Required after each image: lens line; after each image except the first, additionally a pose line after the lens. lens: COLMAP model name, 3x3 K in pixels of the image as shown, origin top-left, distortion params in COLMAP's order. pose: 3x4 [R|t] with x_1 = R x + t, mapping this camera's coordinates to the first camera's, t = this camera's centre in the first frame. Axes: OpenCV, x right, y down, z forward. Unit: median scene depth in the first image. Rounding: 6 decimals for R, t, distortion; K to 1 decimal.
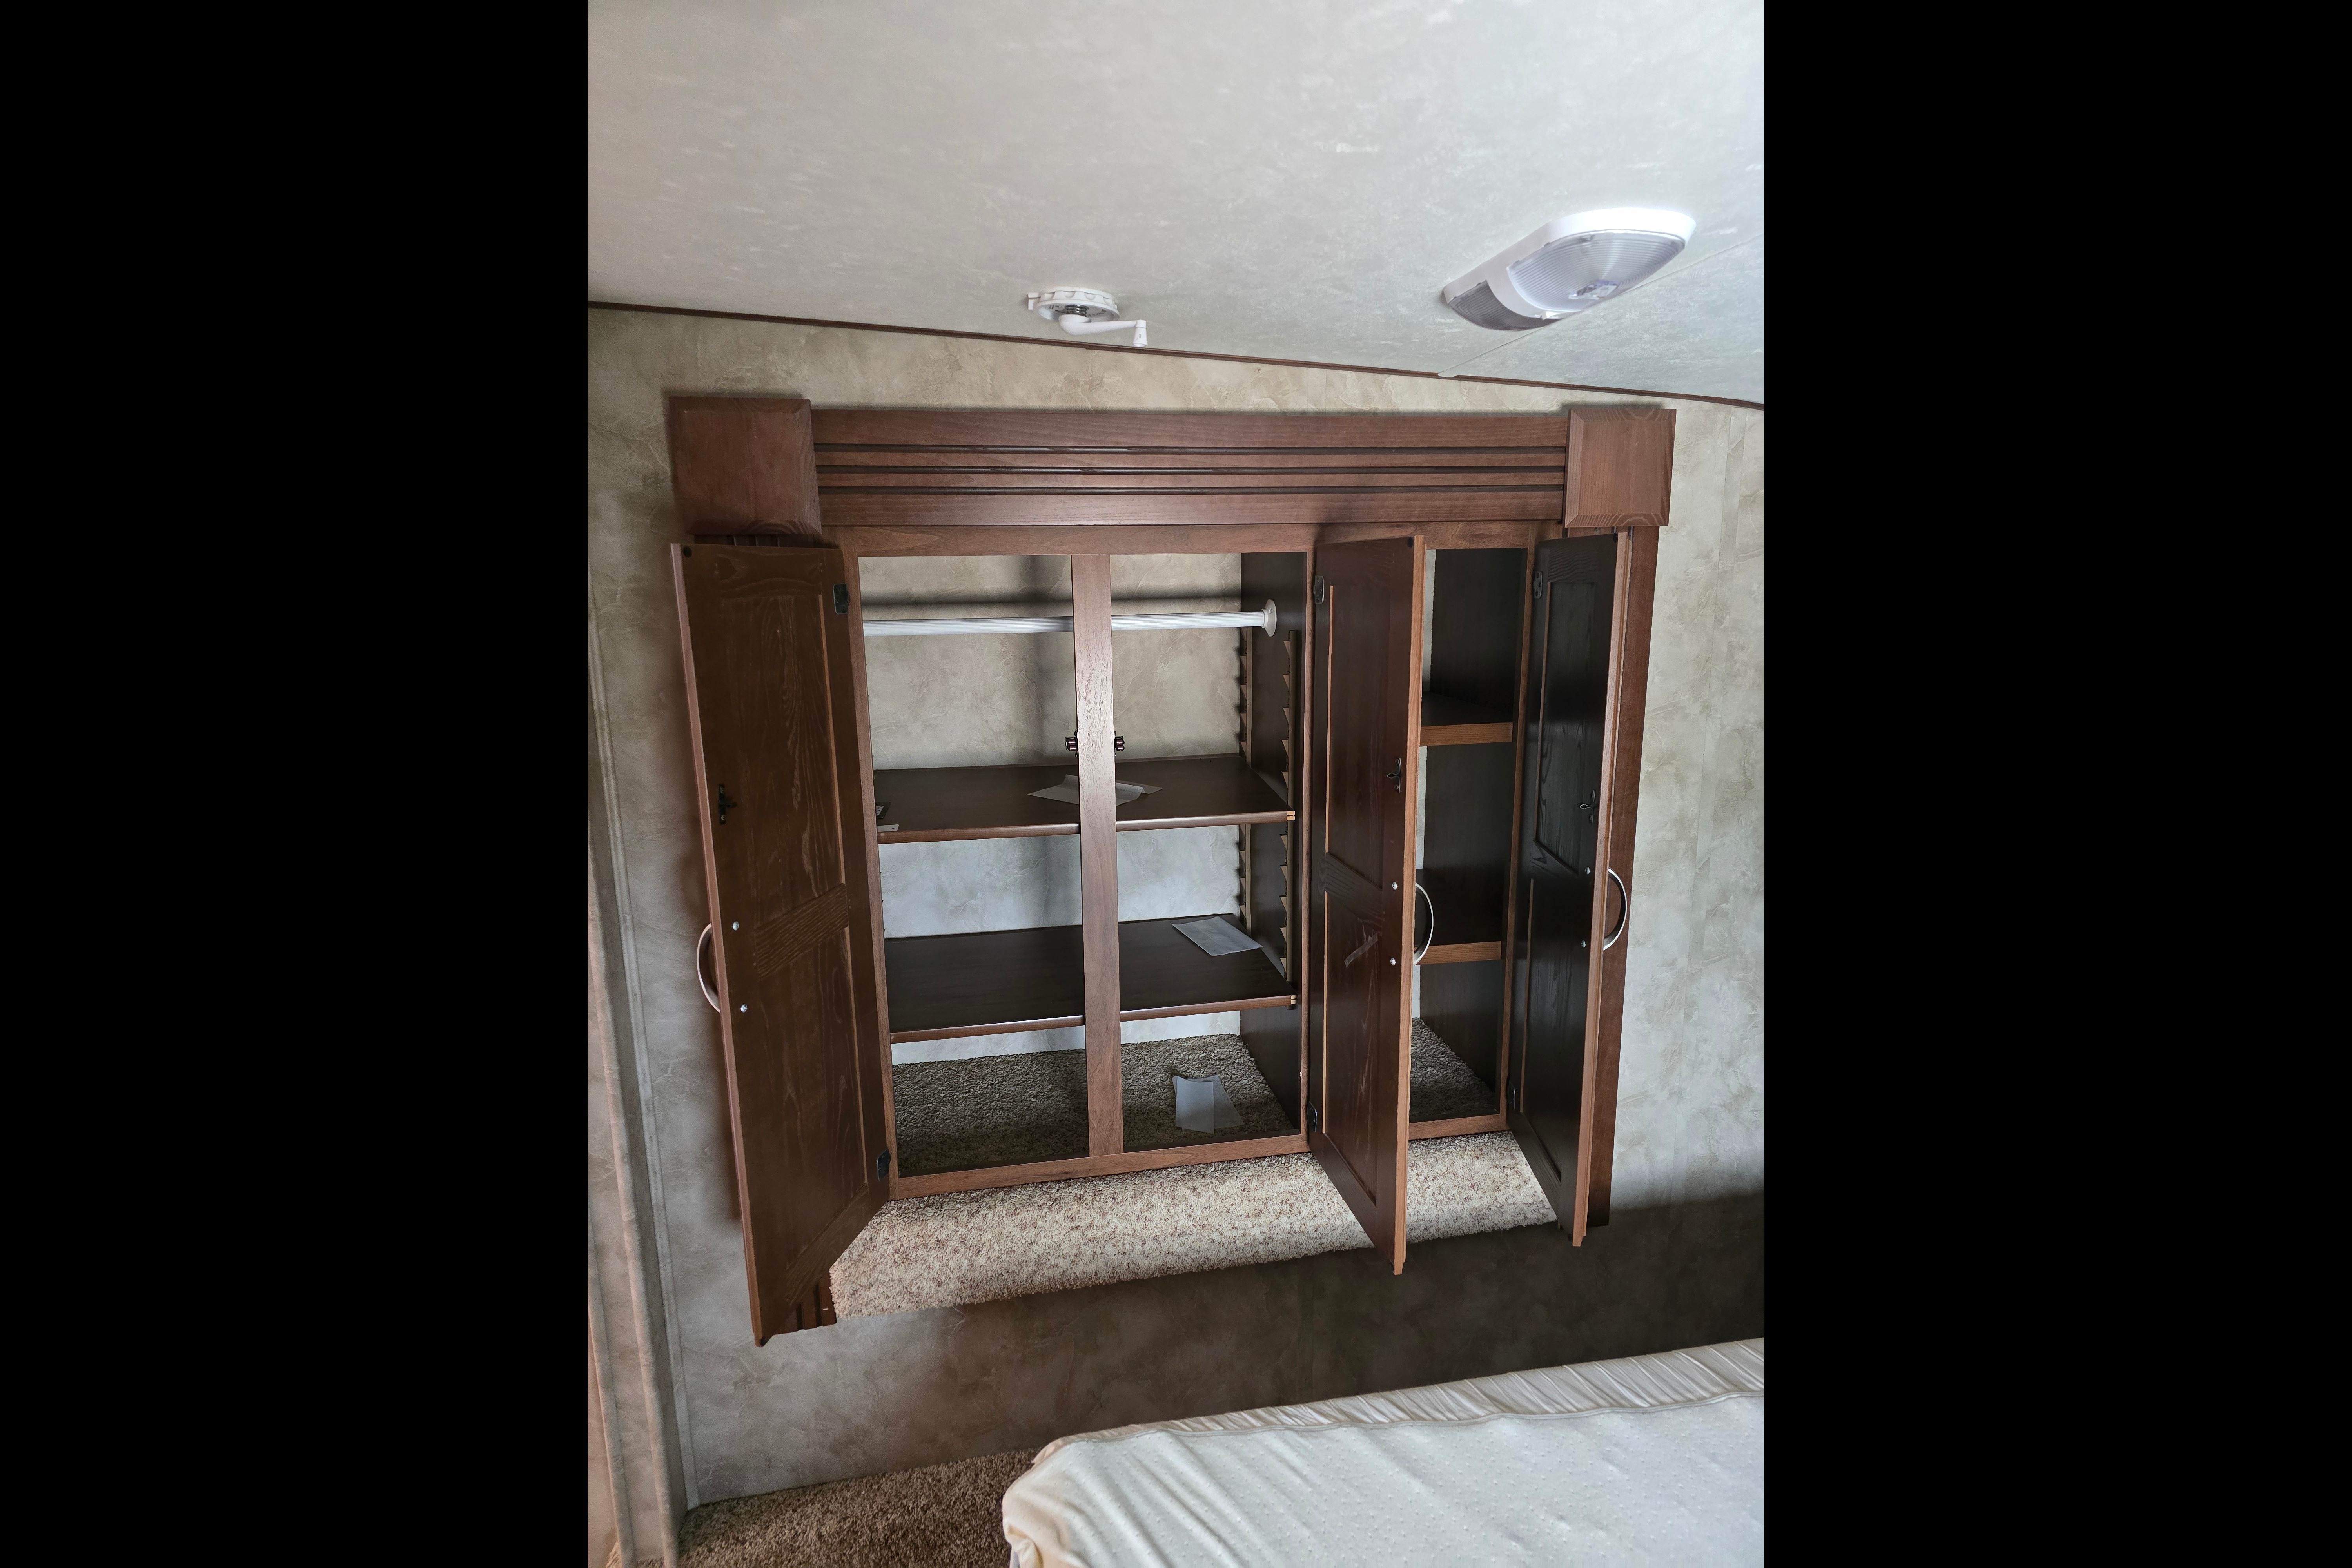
lens RADIAL K [[1062.1, 0, 1175.2], [0, 1062.1, 782.3], [0, 0, 1]] dist [0.000294, 0.001671]
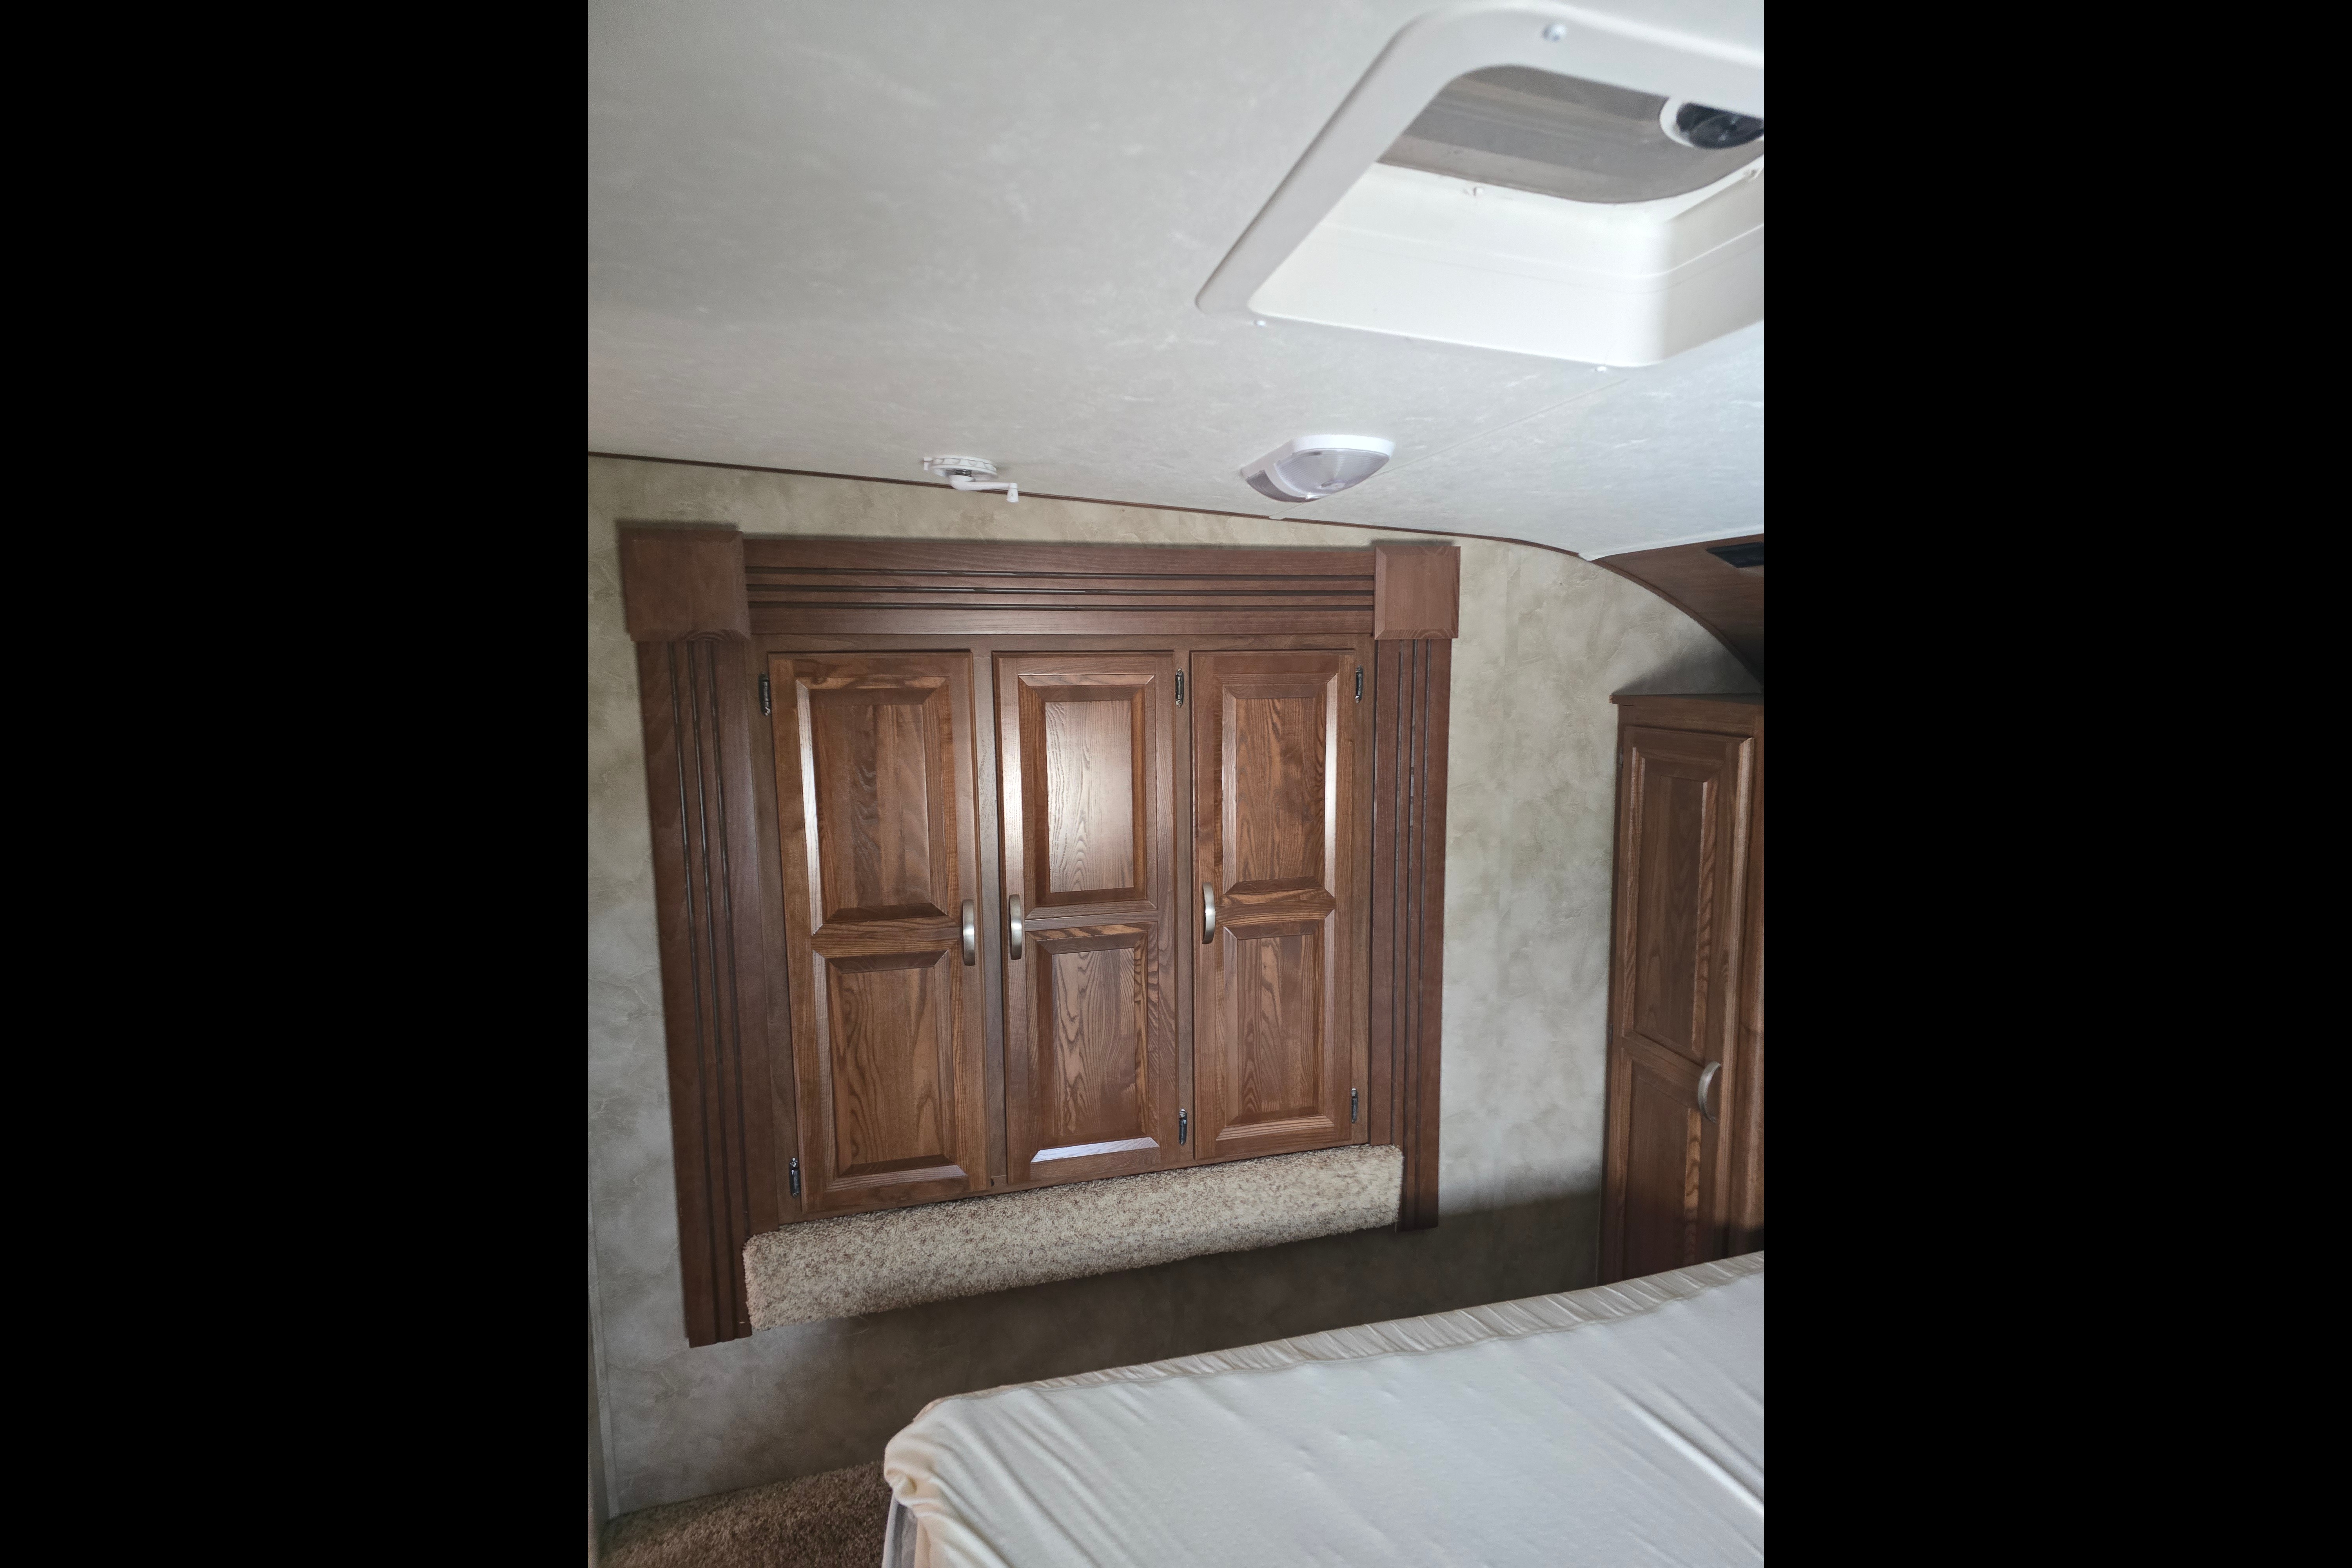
lens RADIAL K [[982.3, 0, 1178.7], [0, 982.3, 789.0], [0, 0, 1]] dist [0.002054, -0.001147]
pose [[0.996361, -0.002846, 0.085187, 0.043655], [0.008202, 0.998006, -0.062590, 0.002693], [-0.084839, 0.063061, 0.994397, -0.107057]]
